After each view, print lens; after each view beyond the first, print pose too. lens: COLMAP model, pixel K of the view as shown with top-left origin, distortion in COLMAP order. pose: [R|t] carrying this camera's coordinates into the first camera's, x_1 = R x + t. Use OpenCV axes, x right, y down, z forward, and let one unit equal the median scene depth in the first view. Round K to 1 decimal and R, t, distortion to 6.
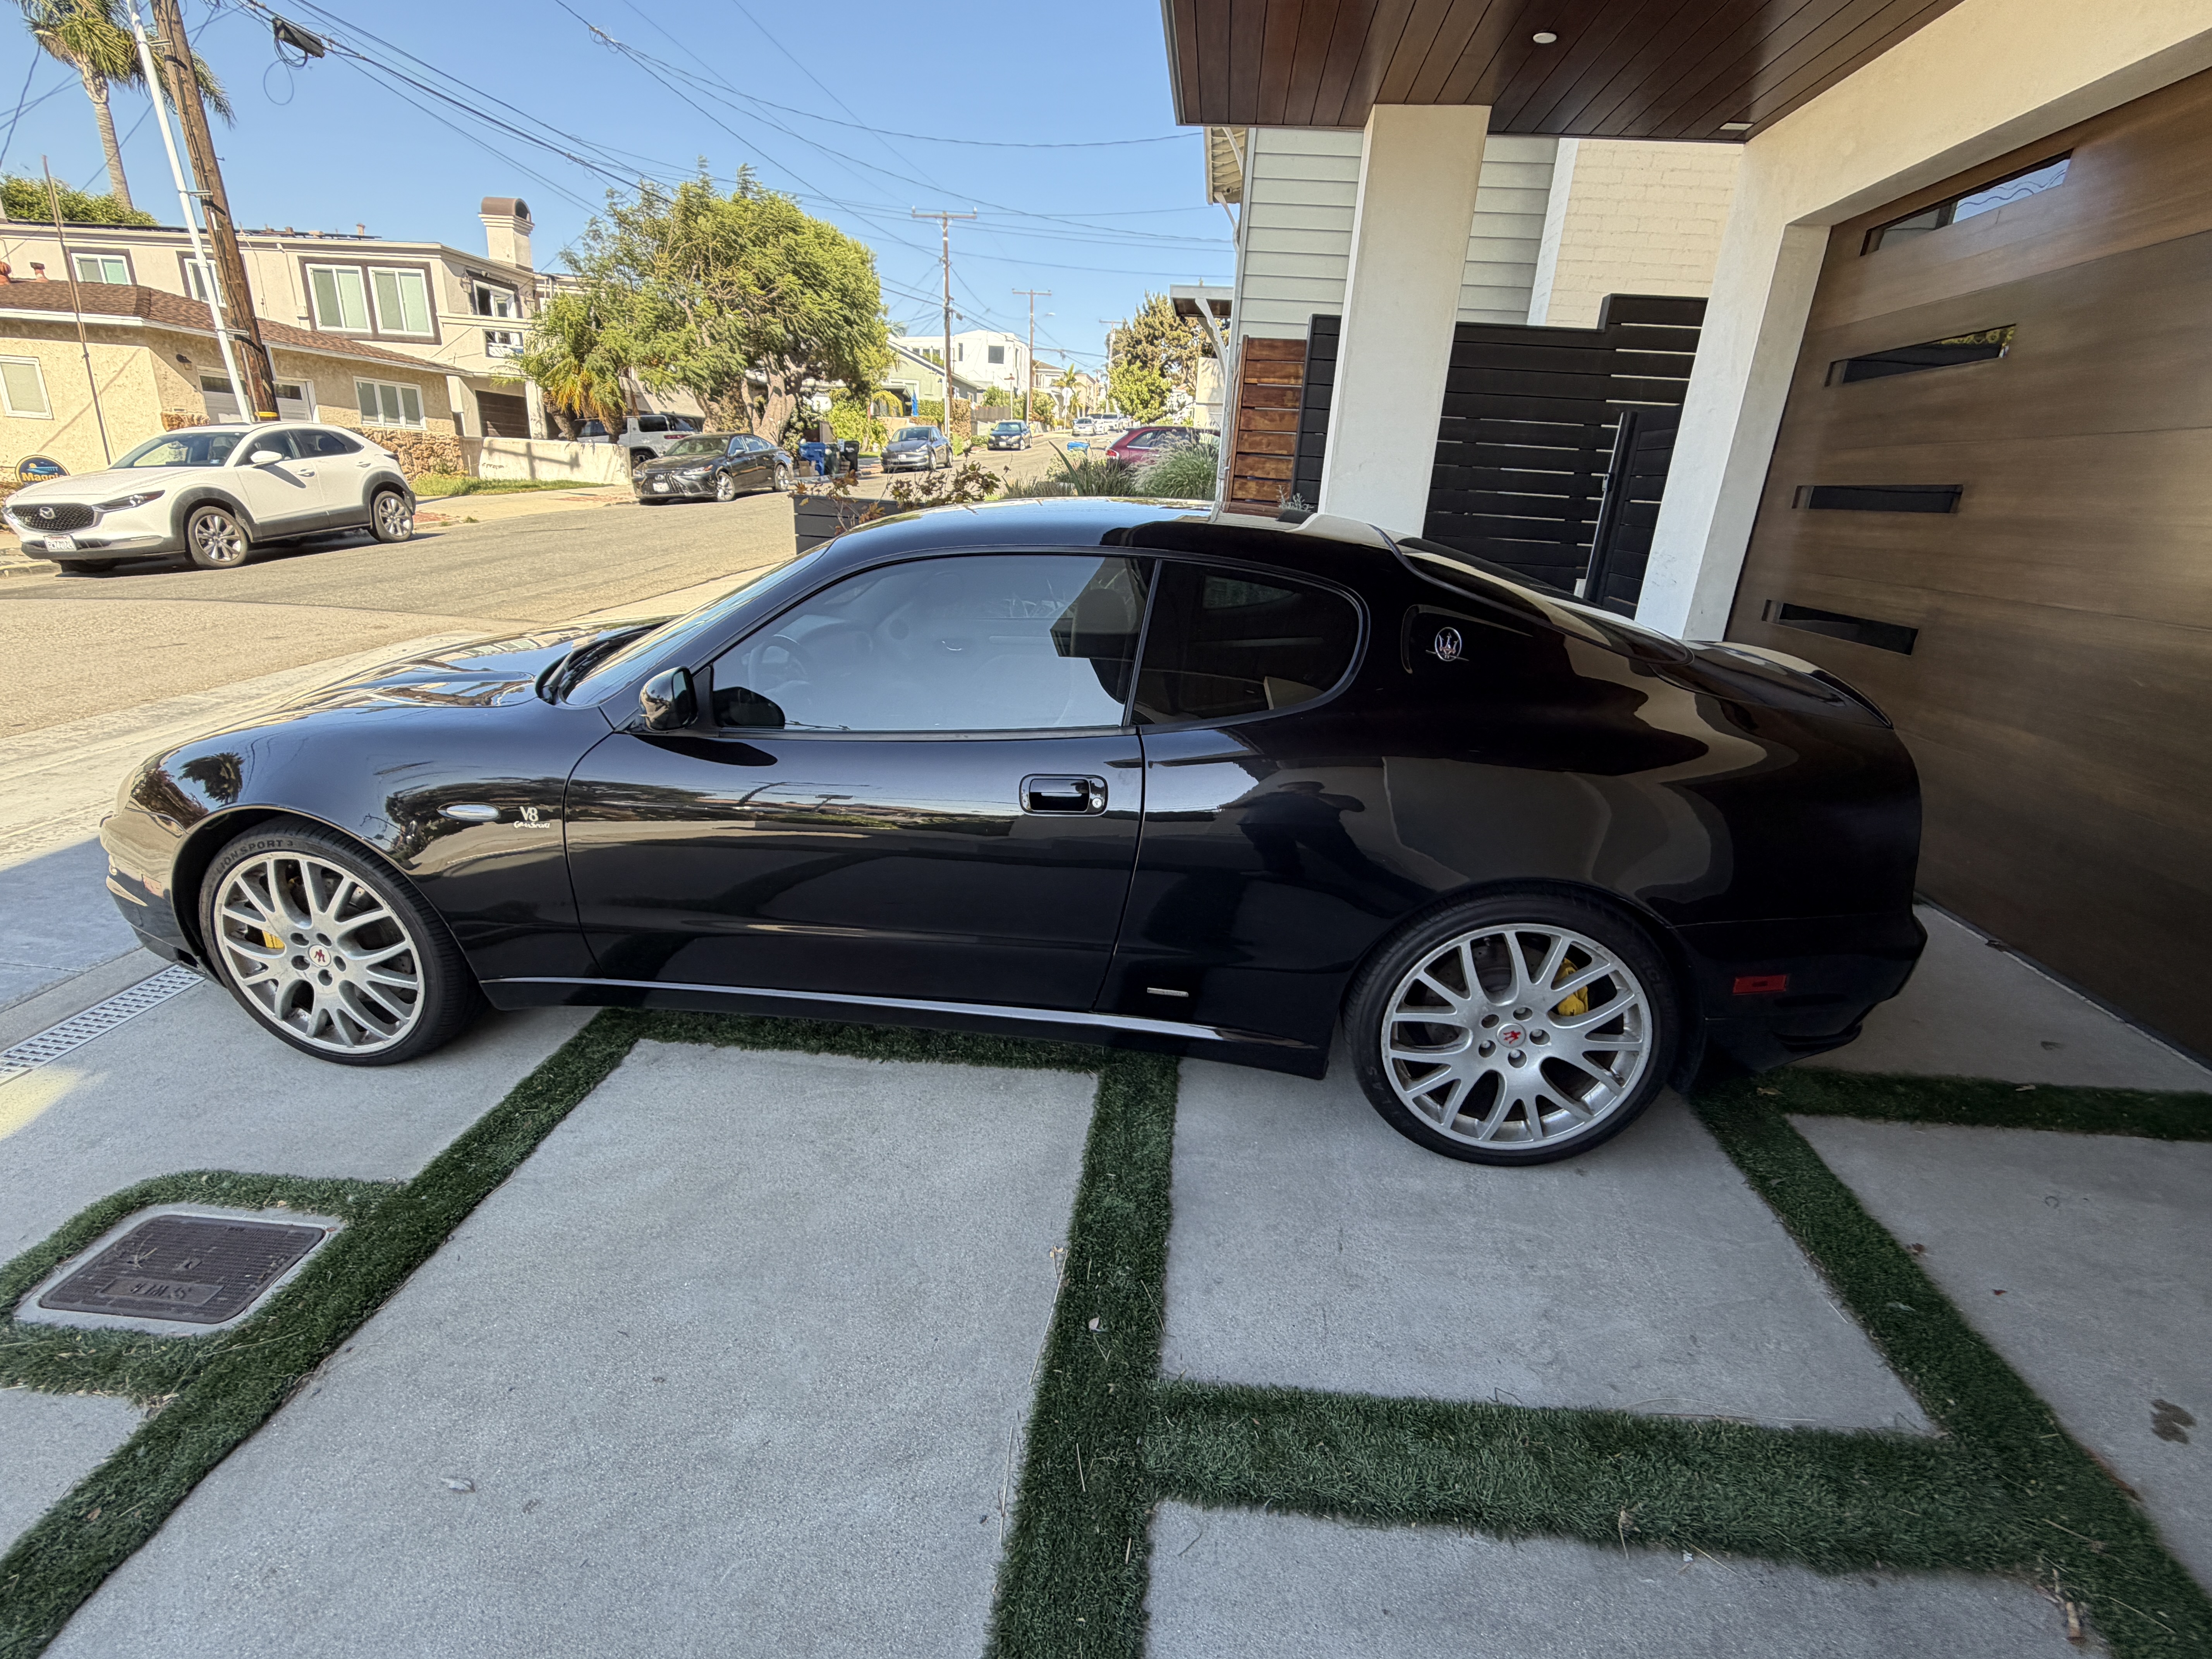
lens RADIAL K [[1004.7, 0, 1110.7], [0, 1004.7, 831.7], [0, 0, 1]] dist [-0.003073, 0.002211]
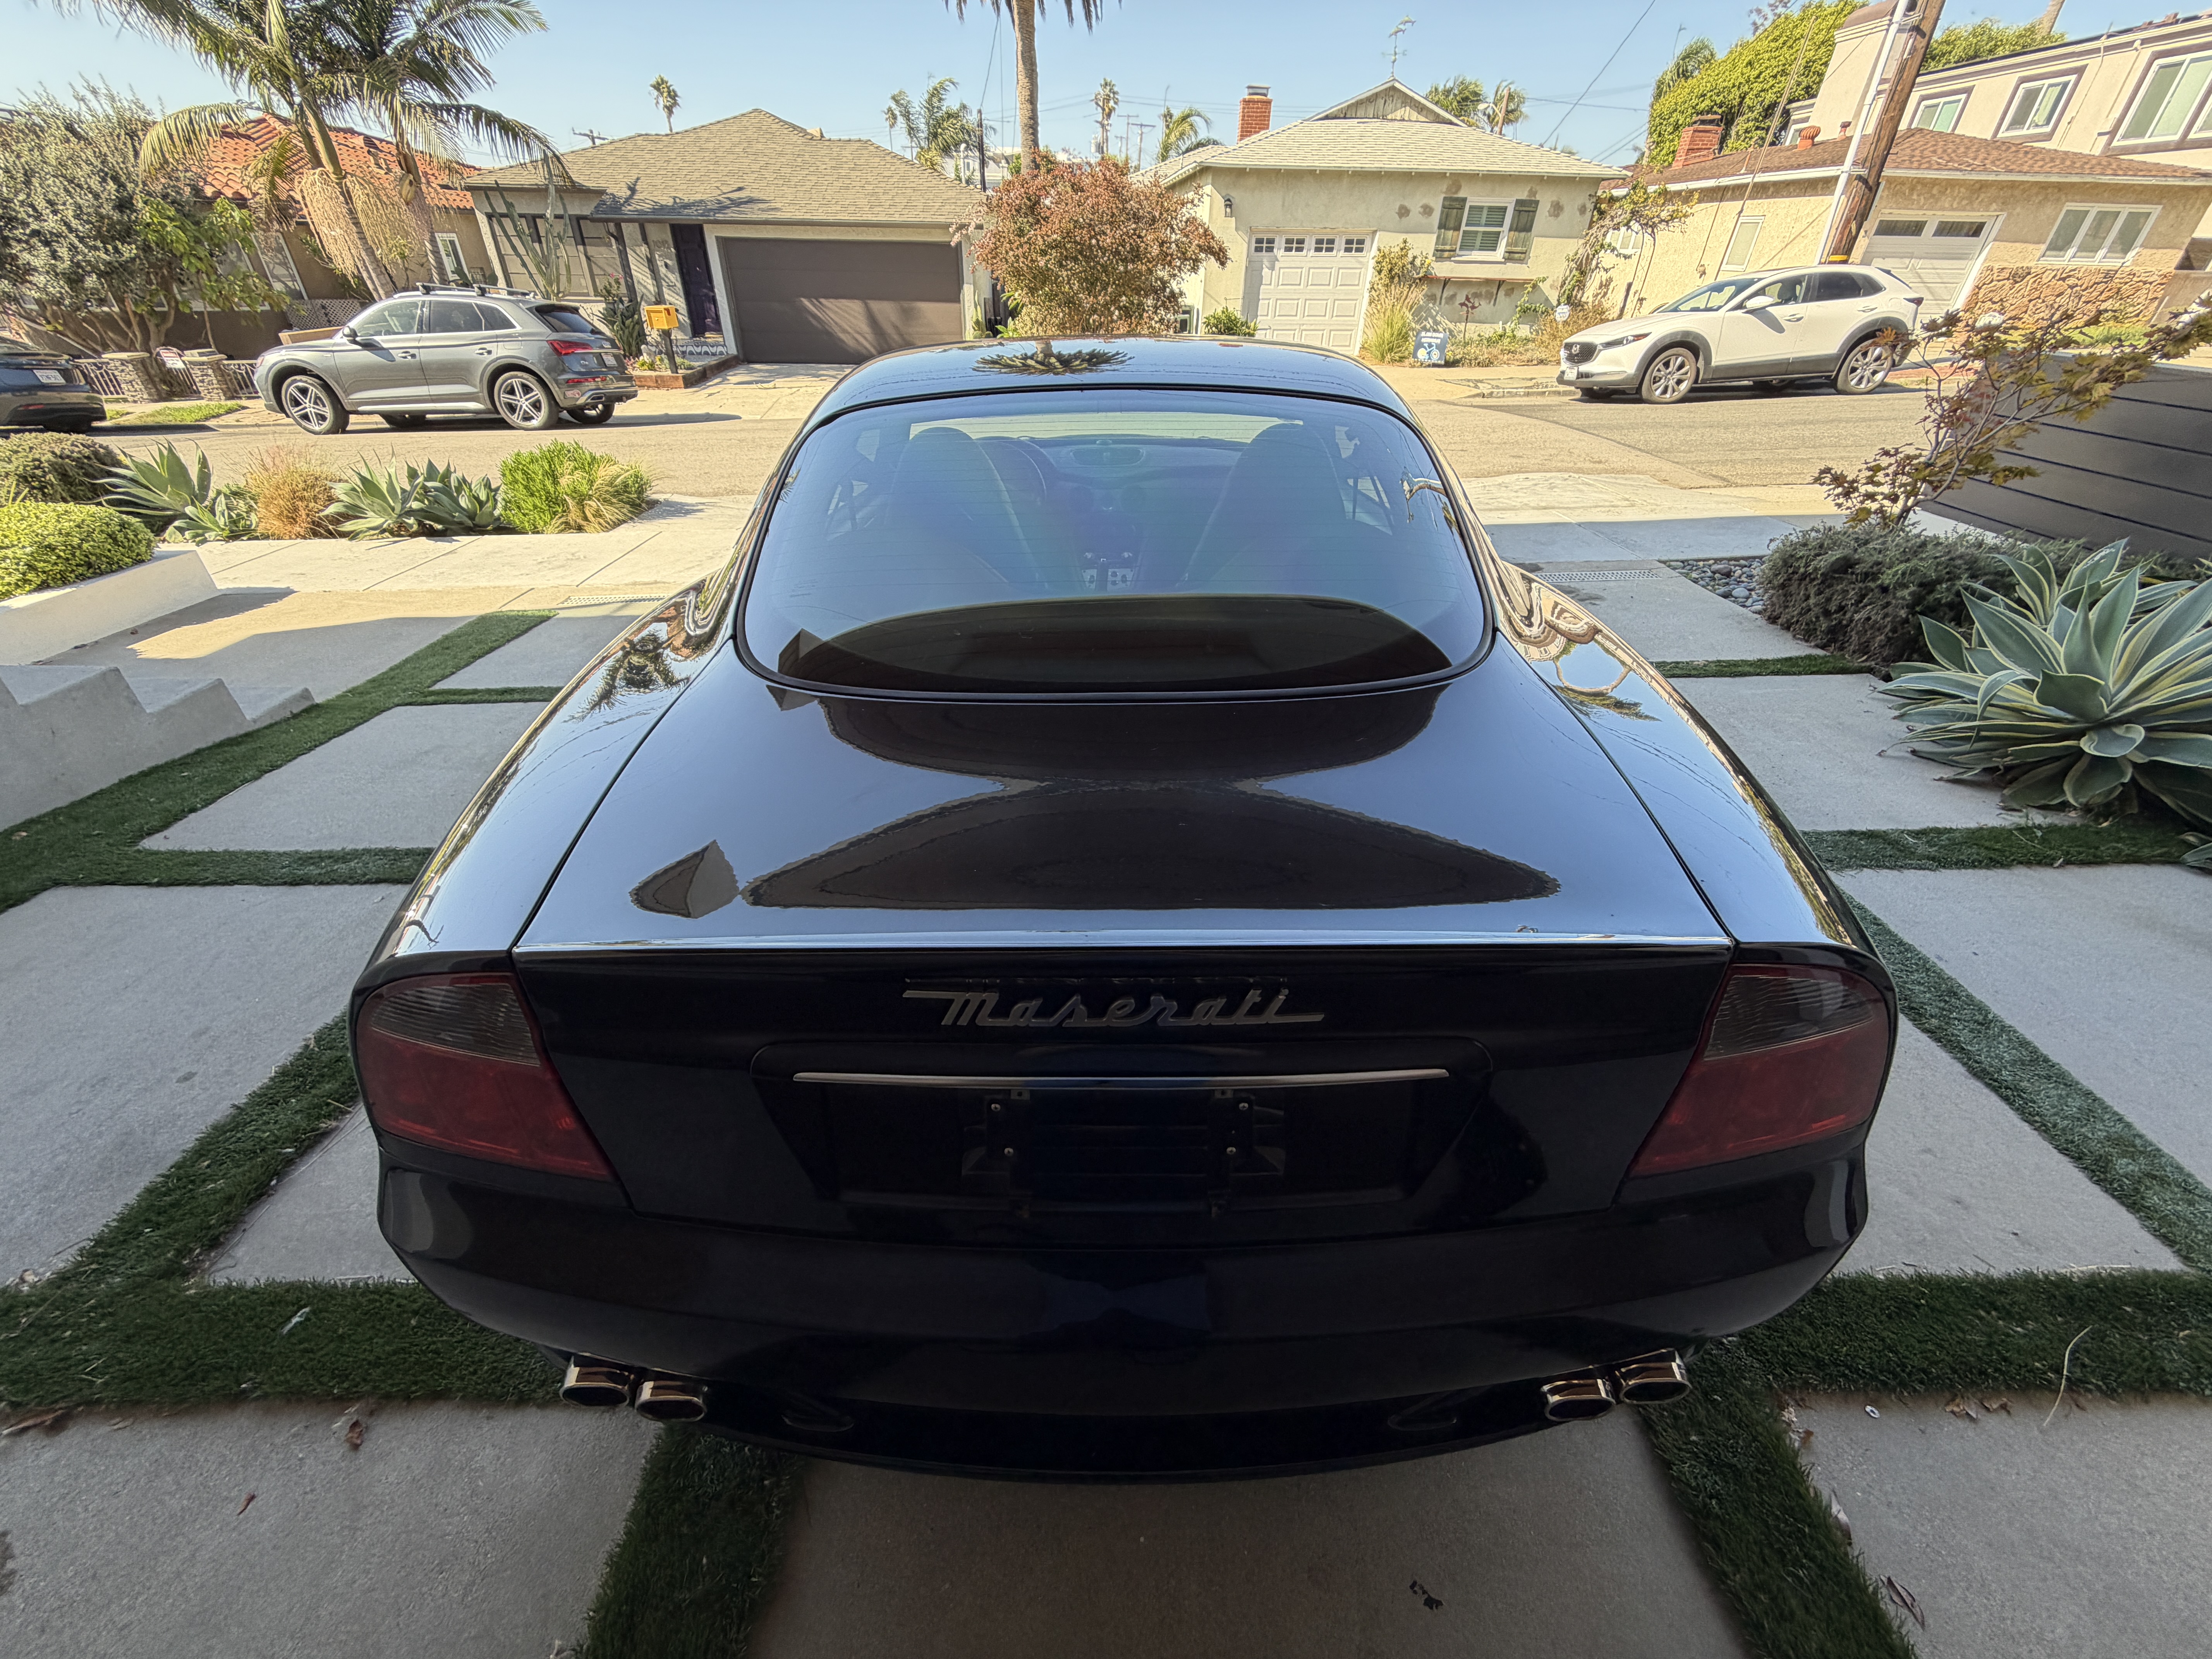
lens RADIAL K [[876.0, 0, 1086.4], [0, 876.0, 839.1], [0, 0, 1]] dist [0.006950, -0.000710]
pose [[0.121991, 0.508456, -0.852403, 0.213387], [-0.342303, 0.827679, 0.444720, -0.059952], [0.931637, 0.237528, 0.275015, 0.178966]]
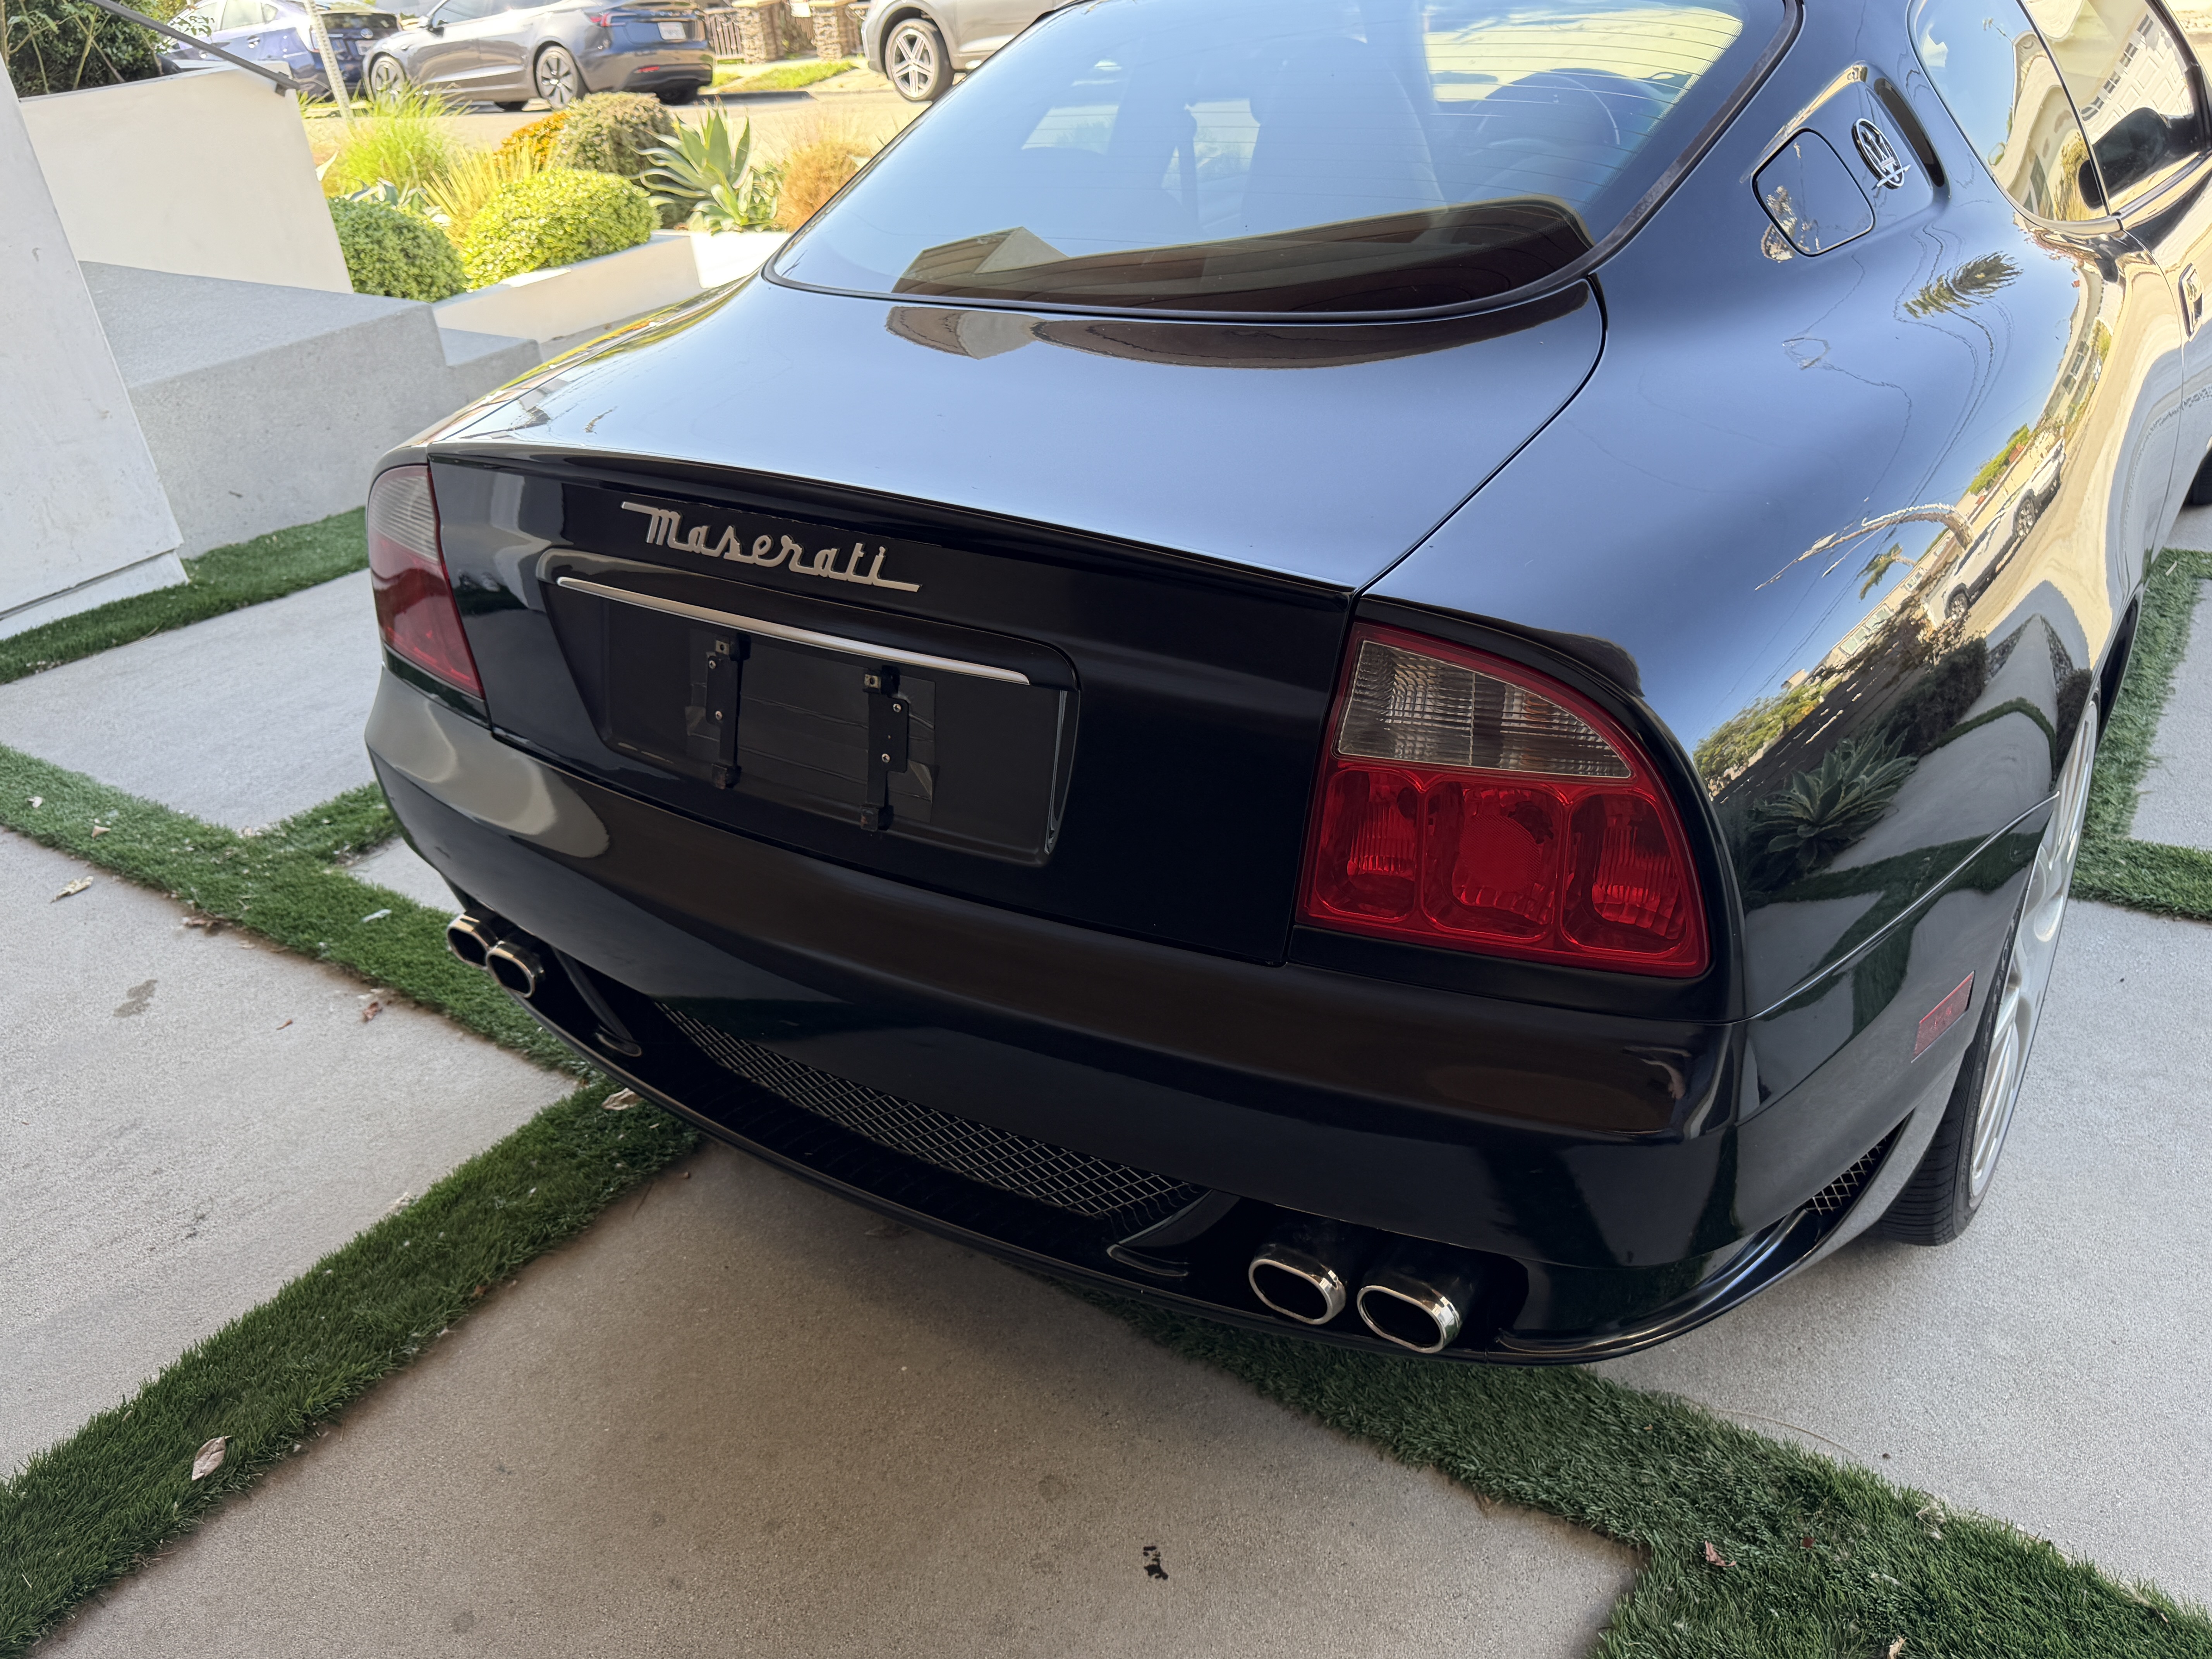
lens RADIAL K [[1699.4, 0, 1086.1], [0, 1699.4, 814.8], [0, 0, 1]] dist [0.066657, -0.078045]
pose [[-0.466166, 0.430525, -0.772876, 0.244611], [-0.248072, 0.774948, 0.581306, -0.077468], [0.849205, 0.462714, -0.254453, 0.233344]]
